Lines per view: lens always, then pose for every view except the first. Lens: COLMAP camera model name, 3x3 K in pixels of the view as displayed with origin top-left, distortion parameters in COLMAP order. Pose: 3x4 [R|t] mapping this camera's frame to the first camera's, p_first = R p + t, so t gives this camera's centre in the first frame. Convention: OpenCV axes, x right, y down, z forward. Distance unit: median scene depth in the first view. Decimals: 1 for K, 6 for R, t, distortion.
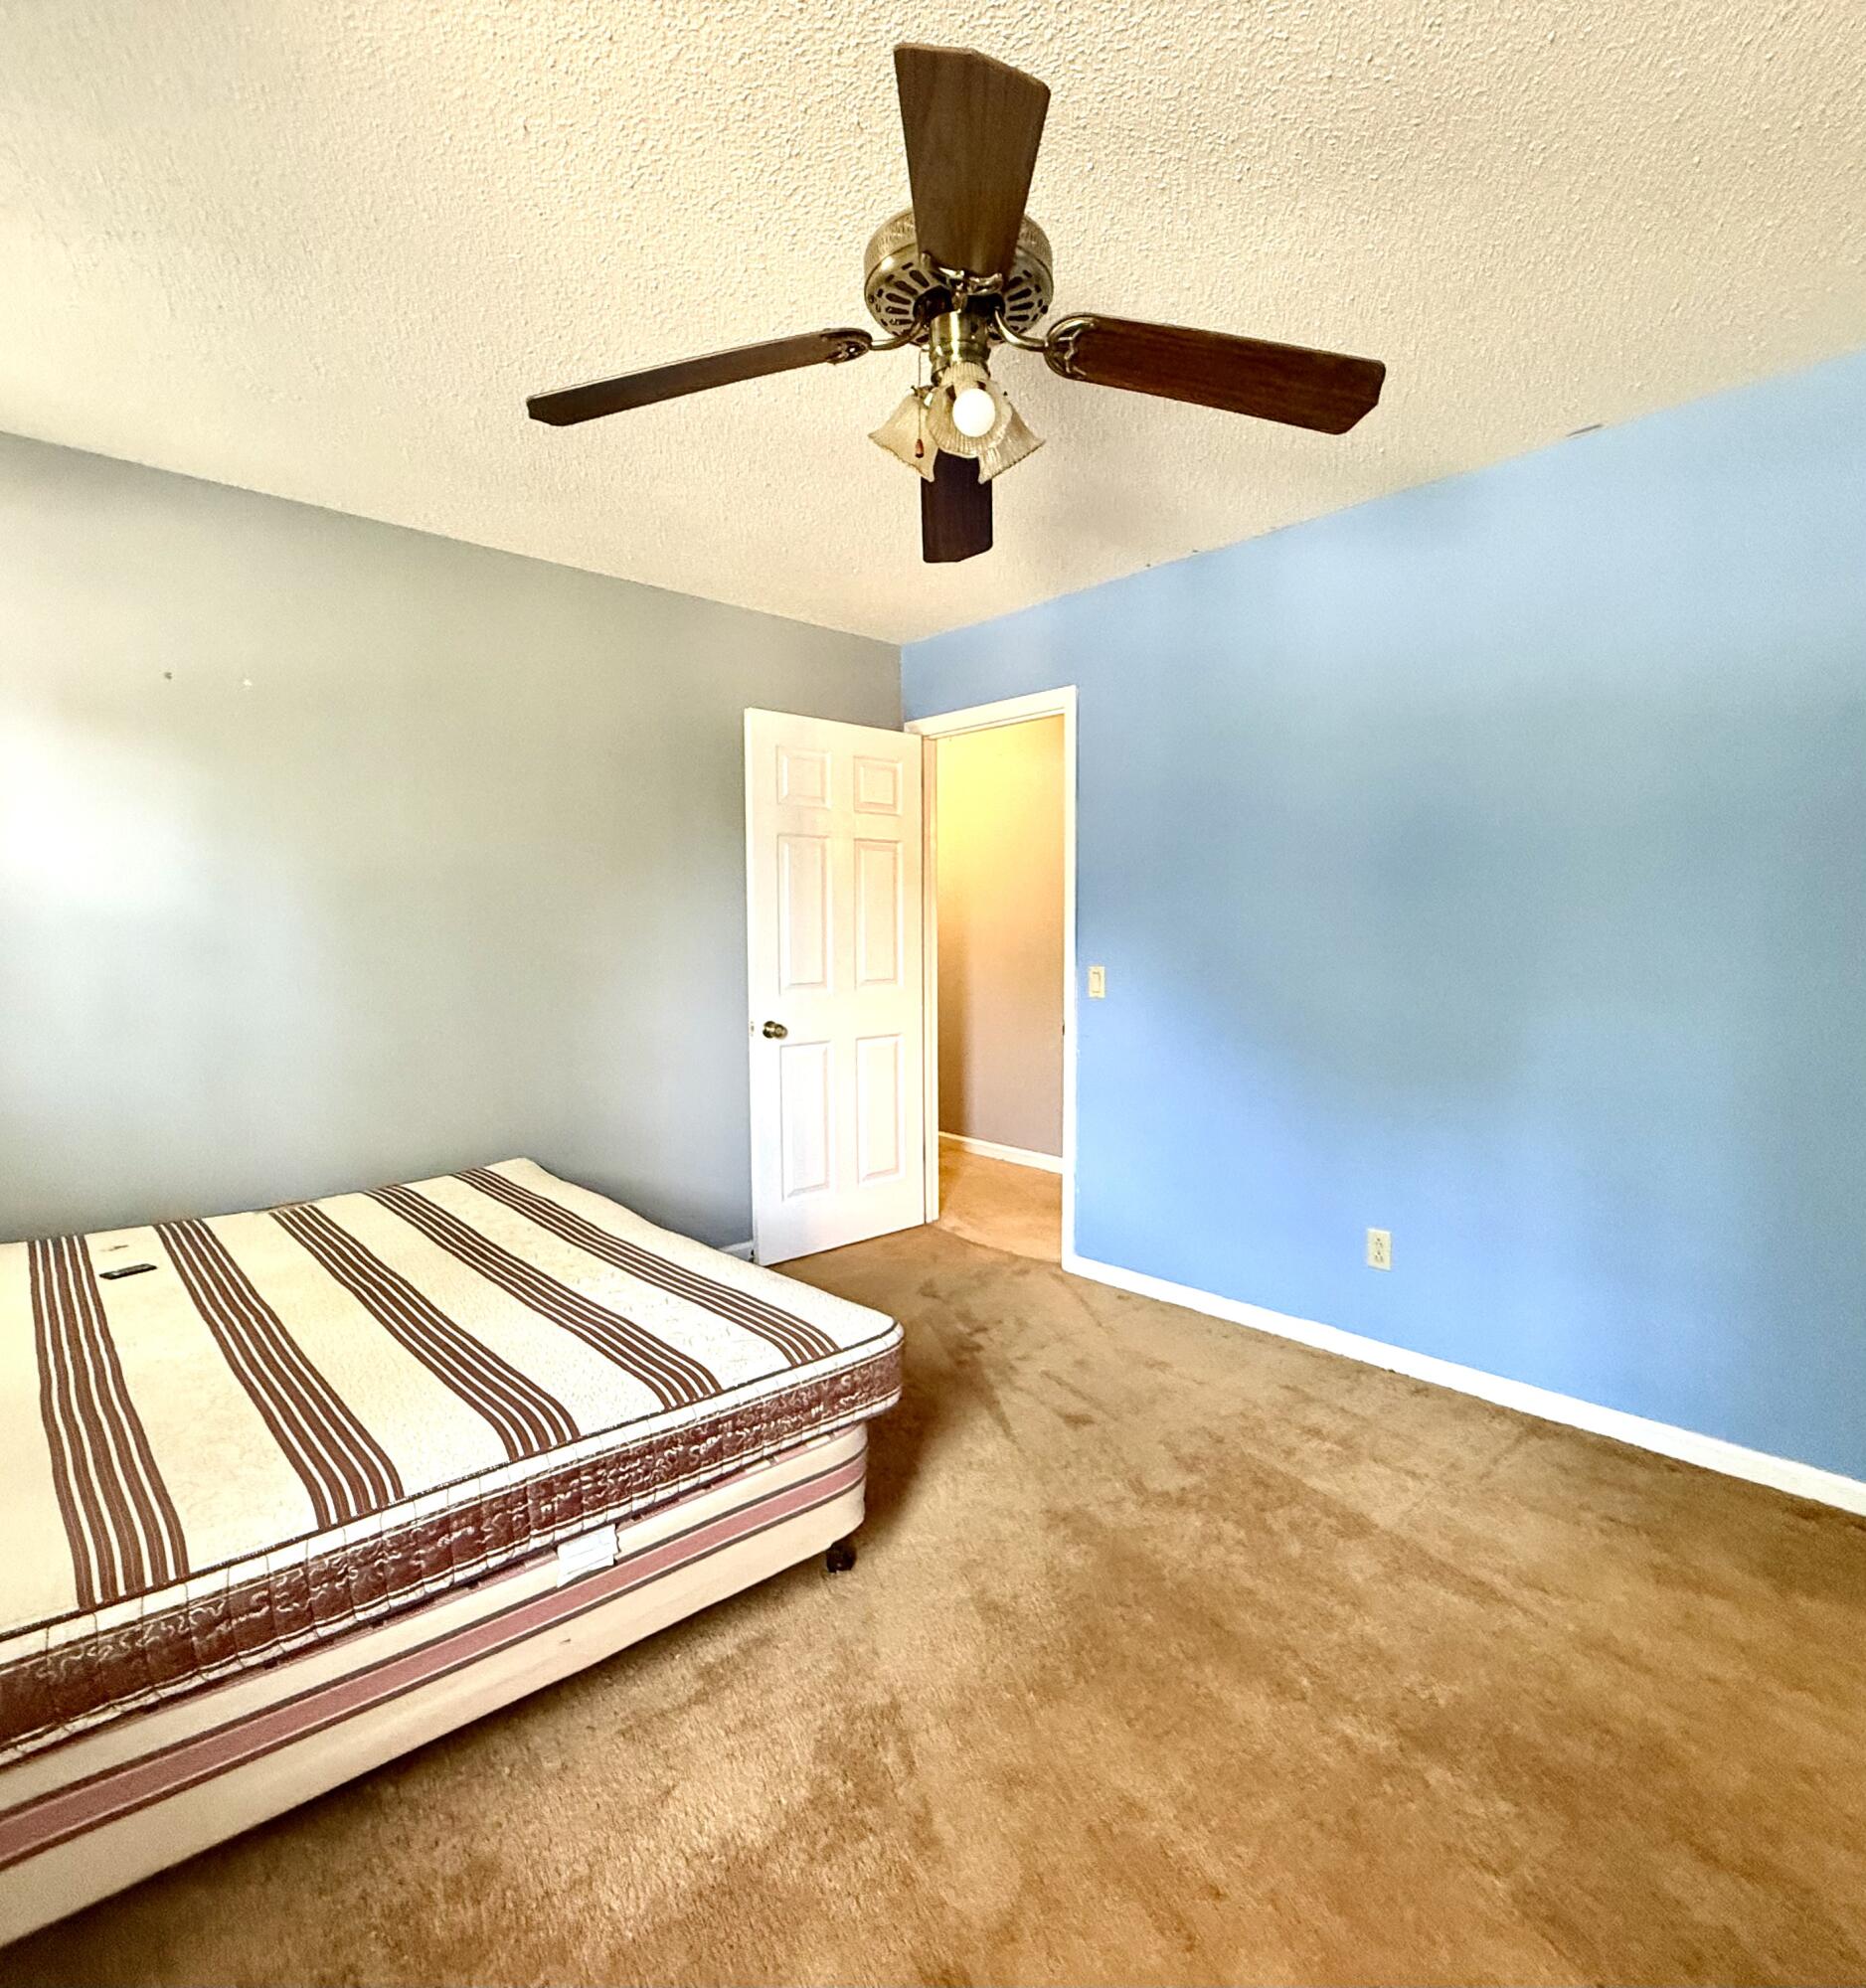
lens RADIAL K [[1071.2, 0, 935.5], [0, 1071.2, 995.5], [0, 0, 1]] dist [-0.000331, -0.000359]
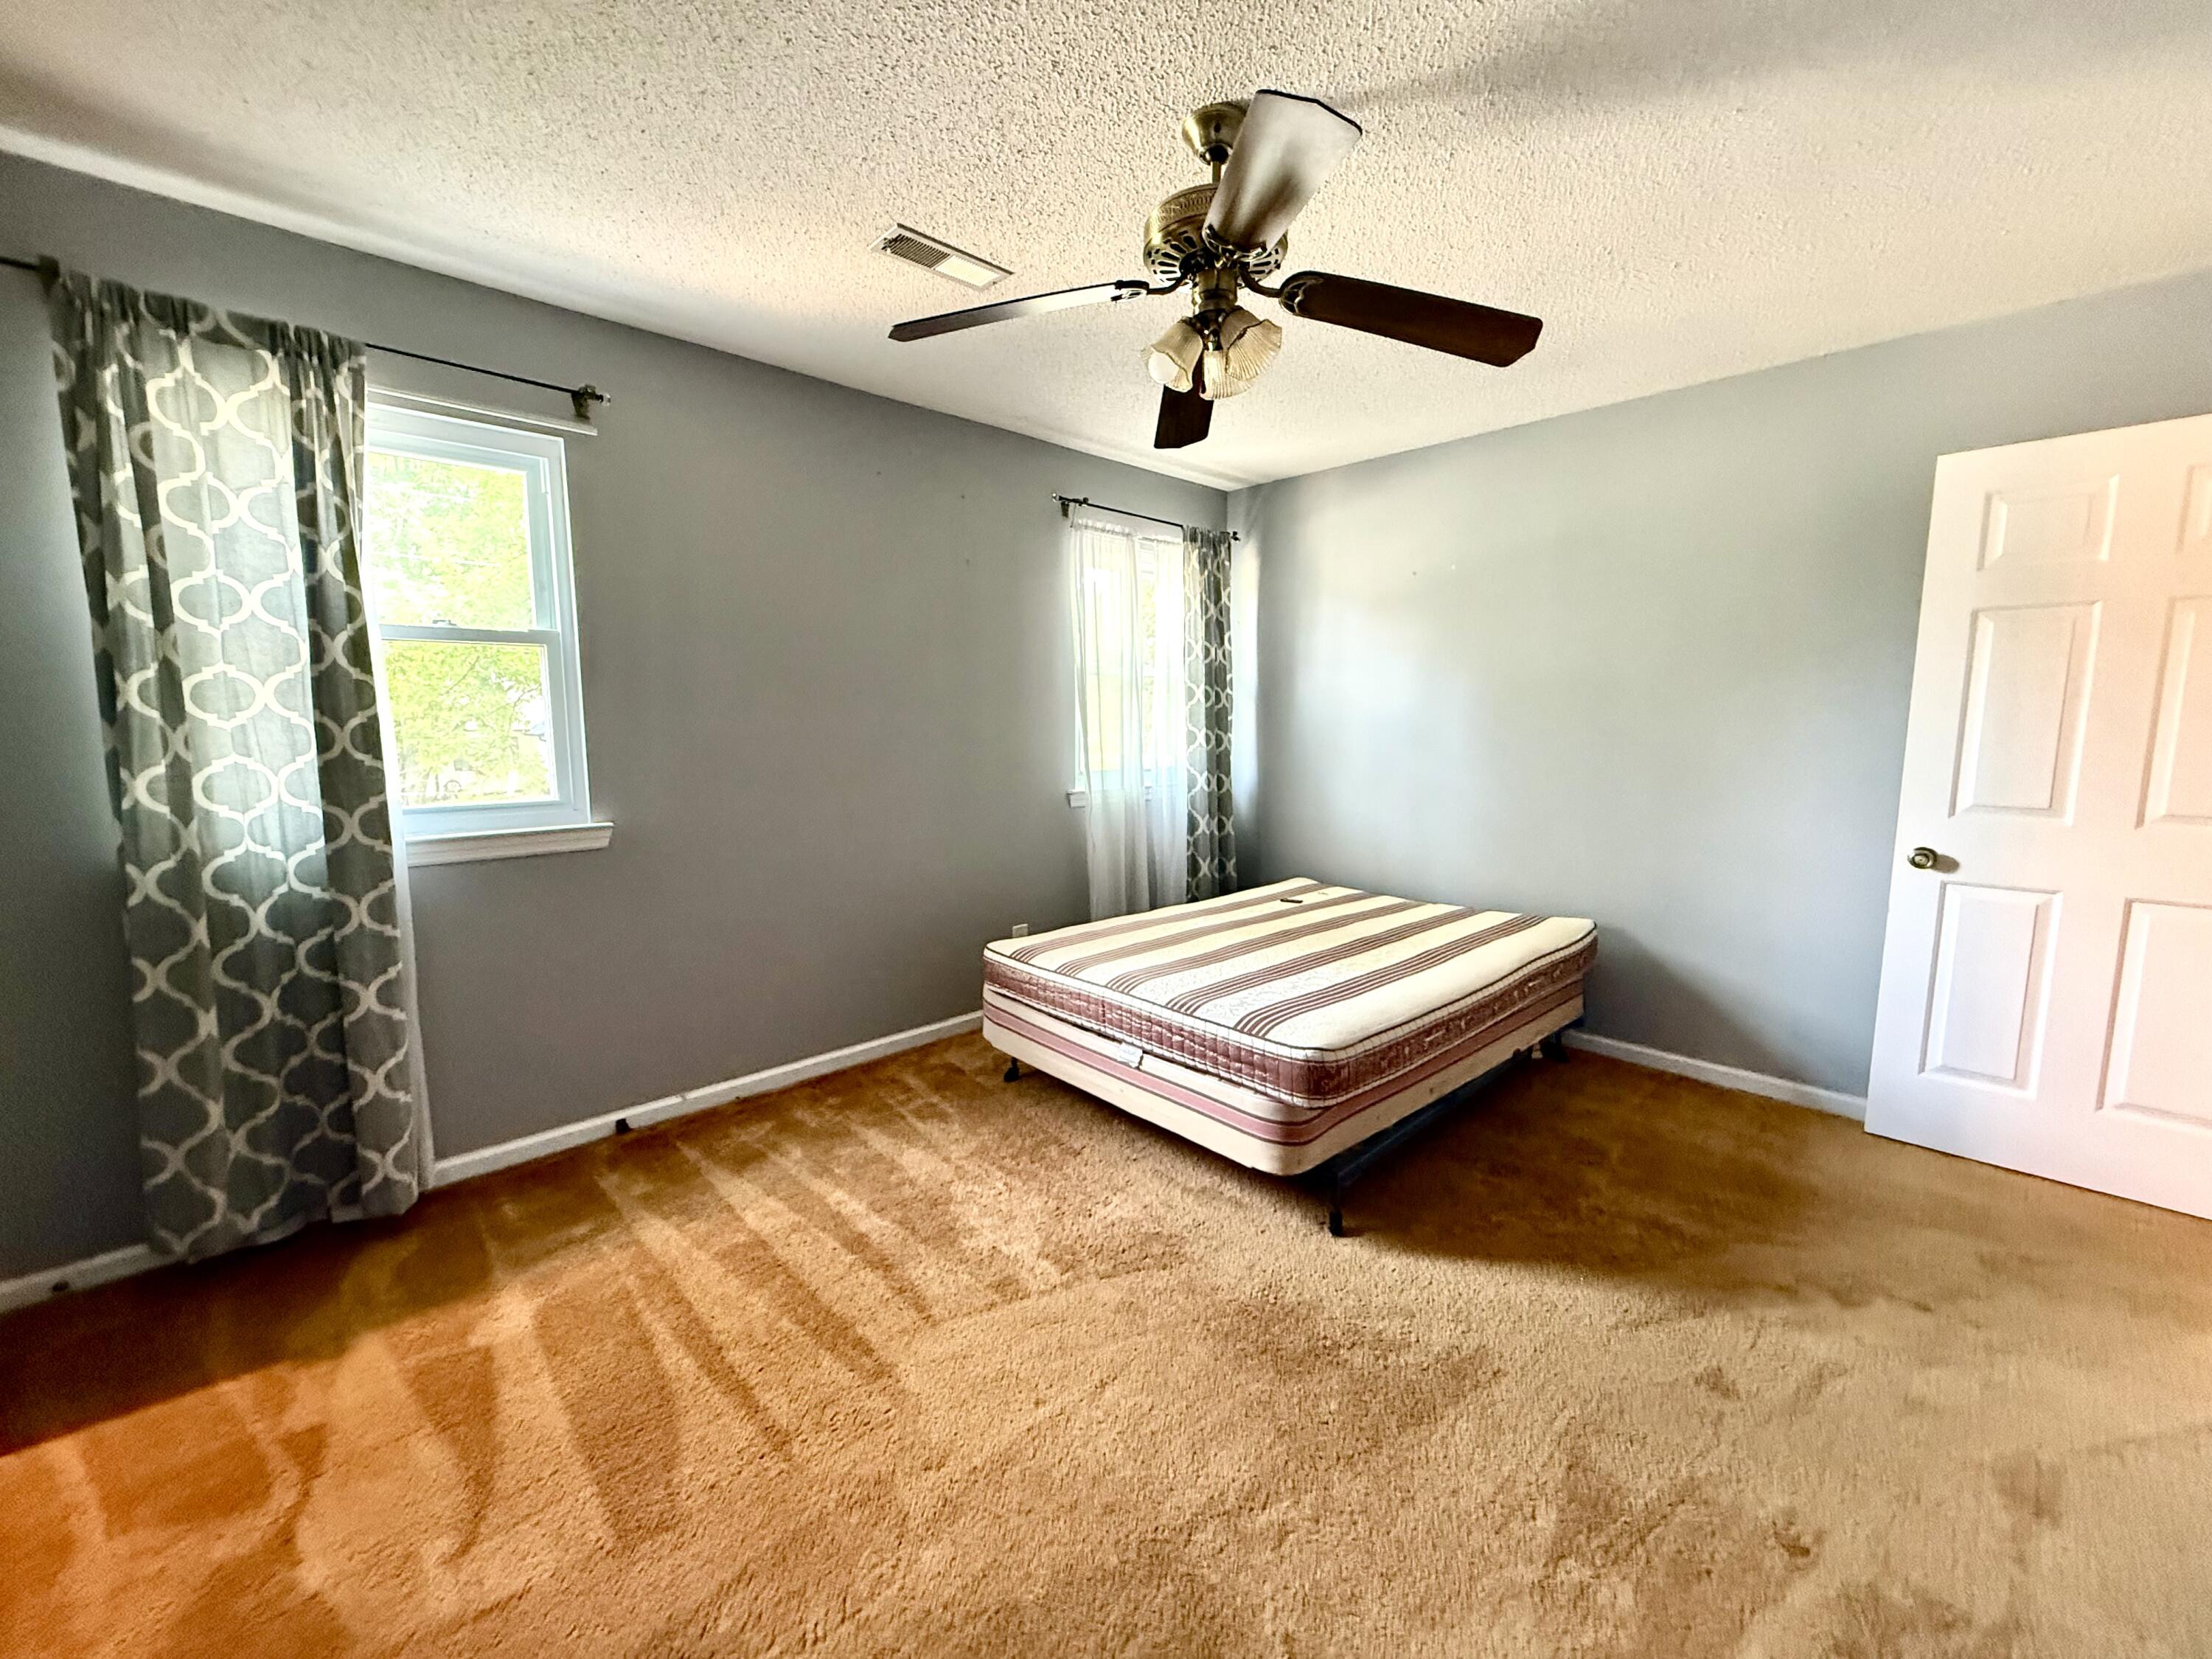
lens RADIAL K [[880.2, 0, 1099.7], [0, 880.2, 820.0], [0, 0, 1]] dist [0.000080, 0.000809]
pose [[-0.002395, 0.116161, -0.993228, 1.022793], [-0.062275, 0.991285, 0.116084, -0.070809], [0.998056, 0.062131, 0.004860, 0.766659]]
